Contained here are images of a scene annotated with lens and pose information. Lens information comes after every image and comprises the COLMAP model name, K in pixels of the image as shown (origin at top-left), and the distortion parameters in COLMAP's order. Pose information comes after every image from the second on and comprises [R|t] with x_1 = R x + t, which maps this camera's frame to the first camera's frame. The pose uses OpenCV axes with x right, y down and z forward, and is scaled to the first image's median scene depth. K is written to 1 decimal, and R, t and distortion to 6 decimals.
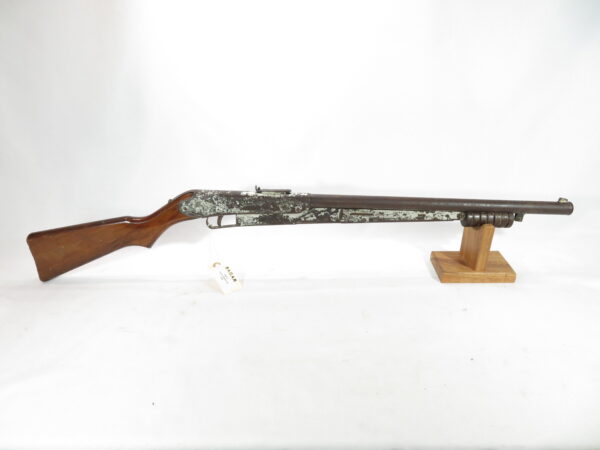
lens RADIAL K [[446.9, 0, 300.0], [0, 446.9, 225.0], [0, 0, 1]] dist [-0.002507, 0.000566]
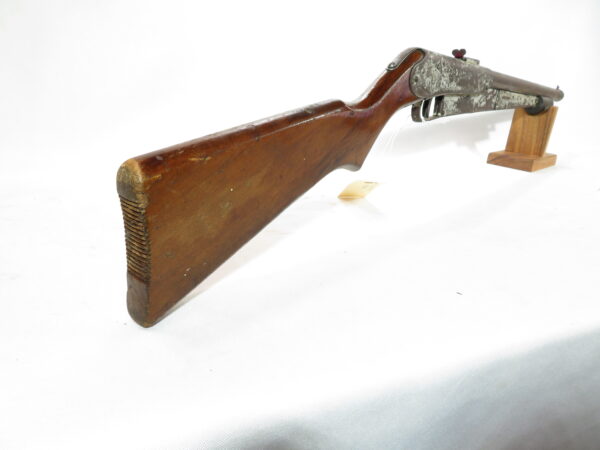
lens RADIAL K [[446.9, 0, 300.0], [0, 446.9, 225.0], [0, 0, 1]] dist [-0.002507, 0.000566]
pose [[0.646477, -0.195980, 0.737332, -0.761819], [0.248306, 0.967874, 0.039548, 0.075707], [-0.721395, 0.157517, 0.674372, 0.740006]]
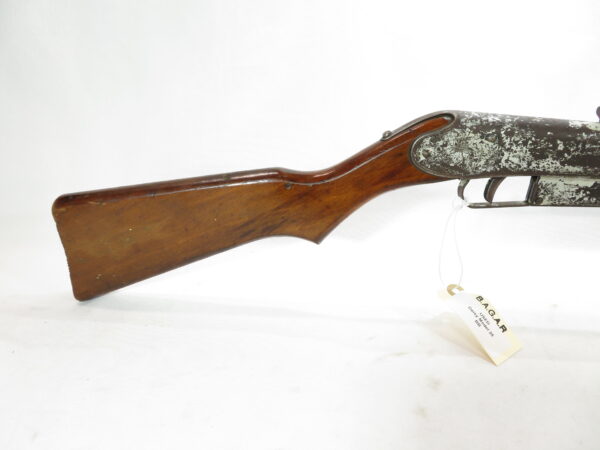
lens RADIAL K [[446.9, 0, 300.0], [0, 446.9, 225.0], [0, 0, 1]] dist [-0.002507, 0.000566]
pose [[0.996963, 0.060023, -0.049625, -0.339586], [-0.061074, 0.997934, -0.019942, 0.043525], [0.048326, 0.022912, 0.998569, 0.562238]]
